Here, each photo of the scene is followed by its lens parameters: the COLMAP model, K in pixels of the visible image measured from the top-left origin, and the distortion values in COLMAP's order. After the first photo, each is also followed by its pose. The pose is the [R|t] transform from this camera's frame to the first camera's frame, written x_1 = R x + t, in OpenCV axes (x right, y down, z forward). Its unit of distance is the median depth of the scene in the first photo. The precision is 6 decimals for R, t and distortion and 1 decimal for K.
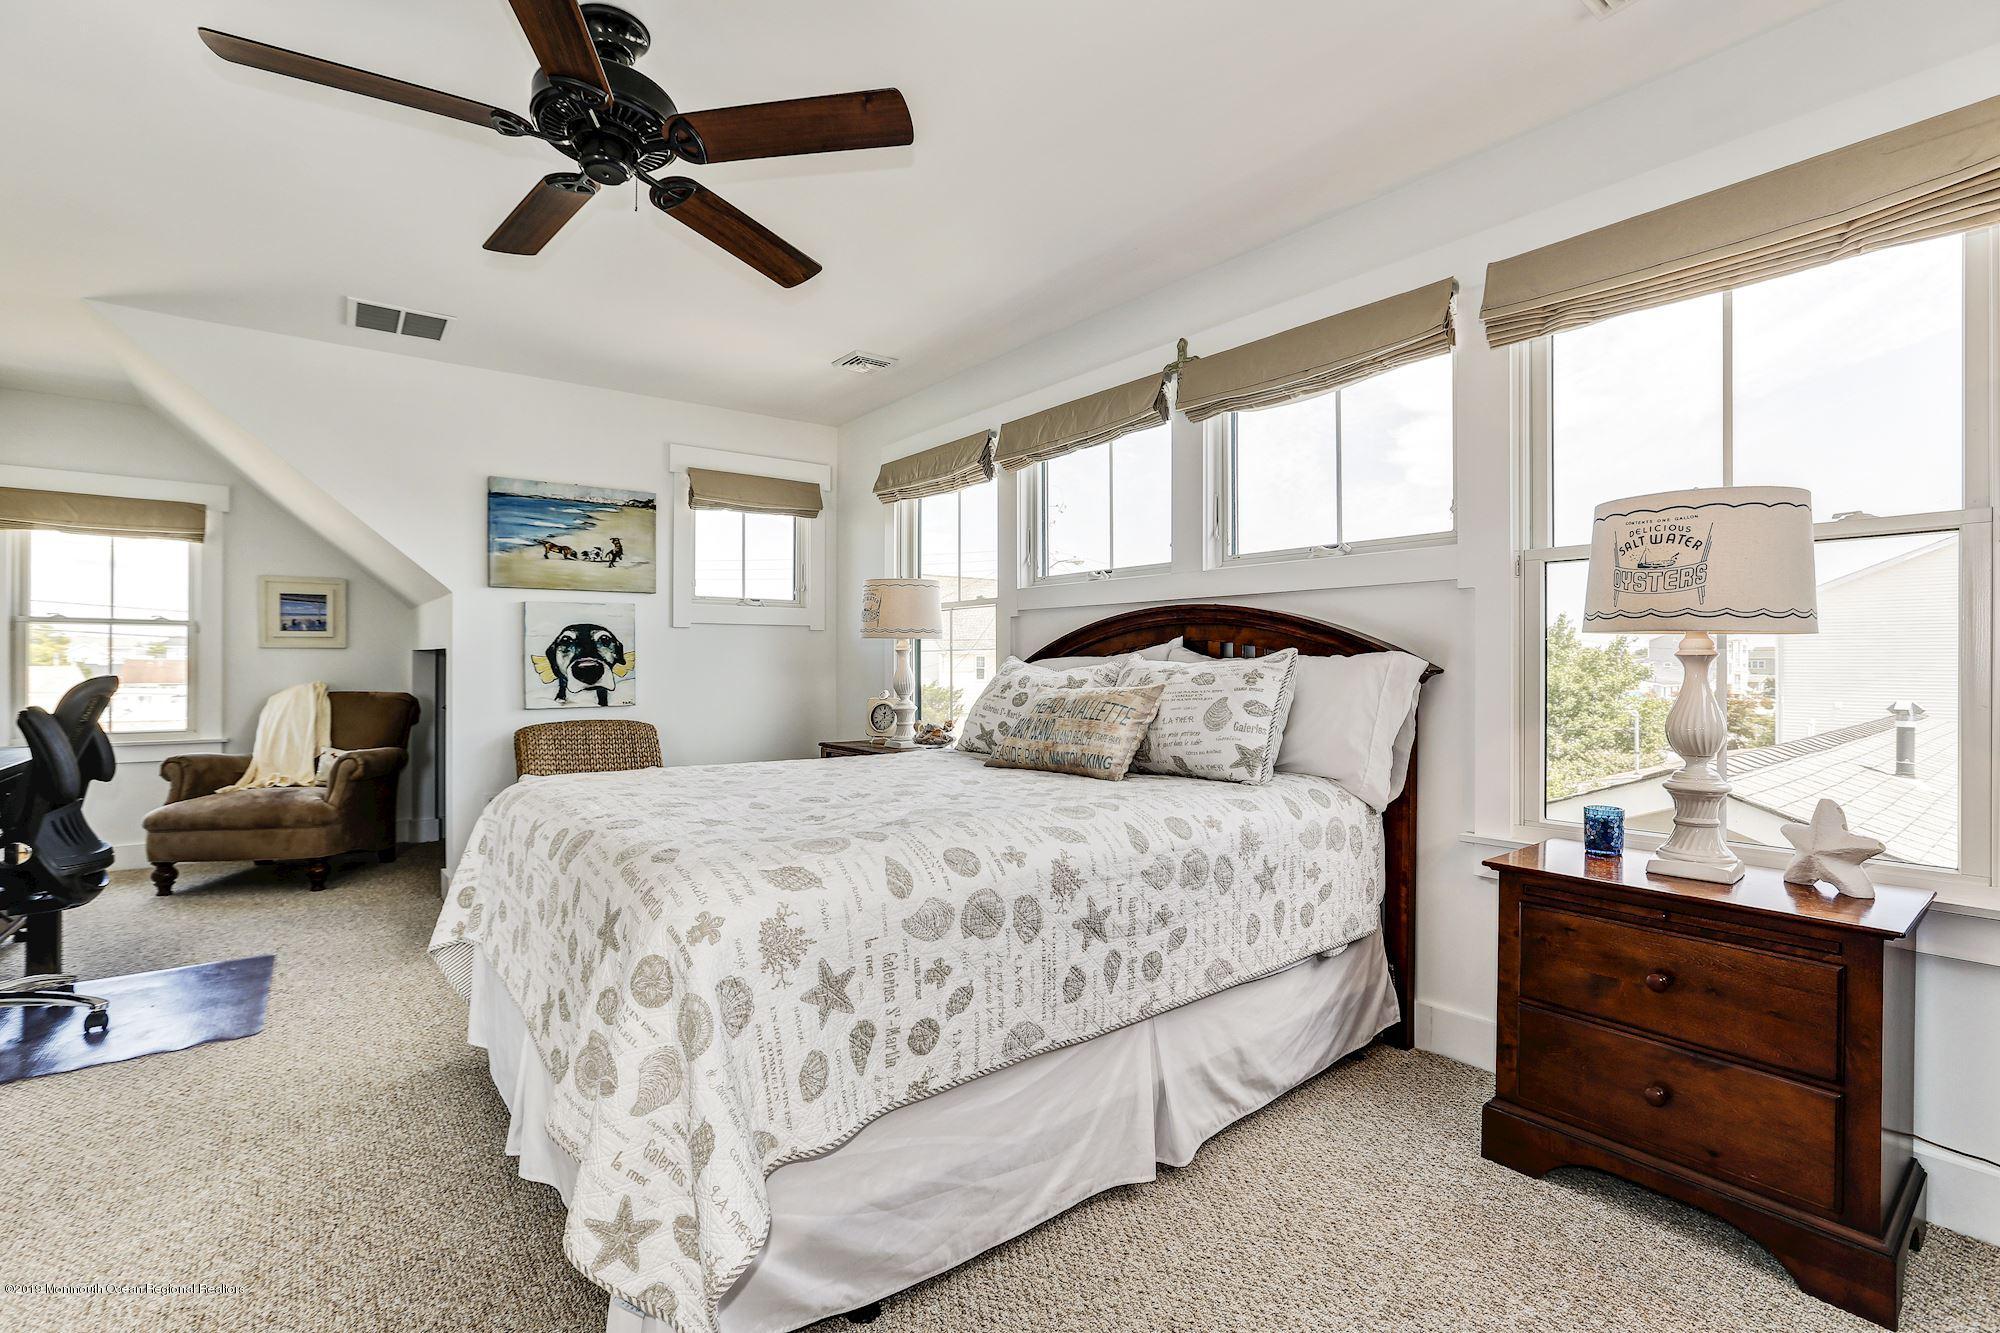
lens RADIAL K [[879.5, 0, 949.2], [0, 879.5, 668.2], [0, 0, 1]] dist [0.001471, 0.001342]
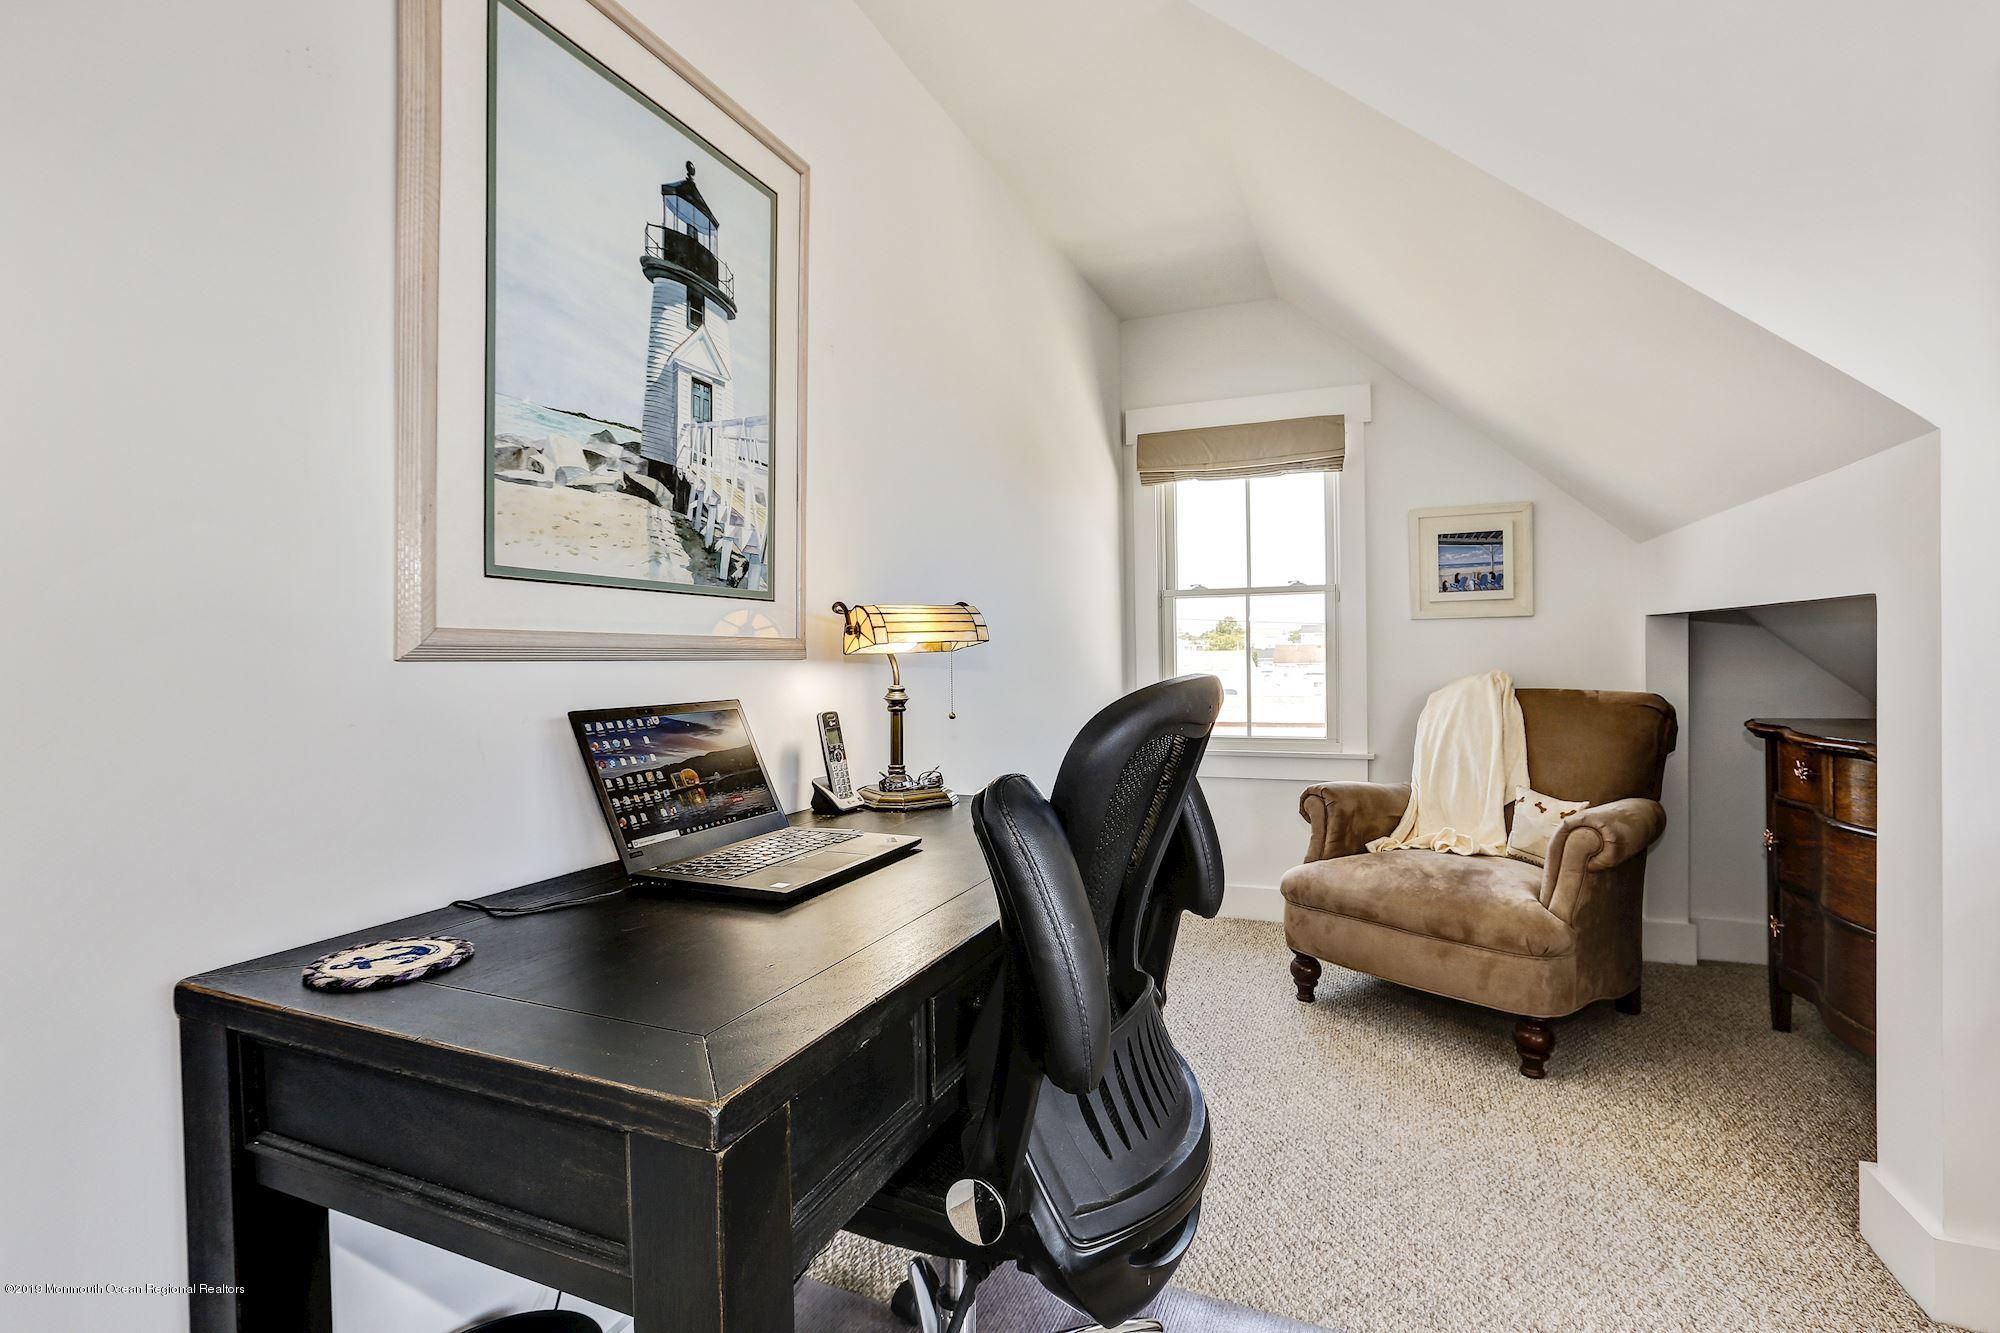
lens RADIAL K [[912.4, 0, 1031.8], [0, 912.4, 649.4], [0, 0, 1]] dist [-0.028712, 0.008186]
pose [[0.531297, -0.008290, -0.847145, -0.395903], [0.010118, 0.999943, -0.003440, -0.001247], [0.847125, -0.006743, 0.531350, 0.438518]]
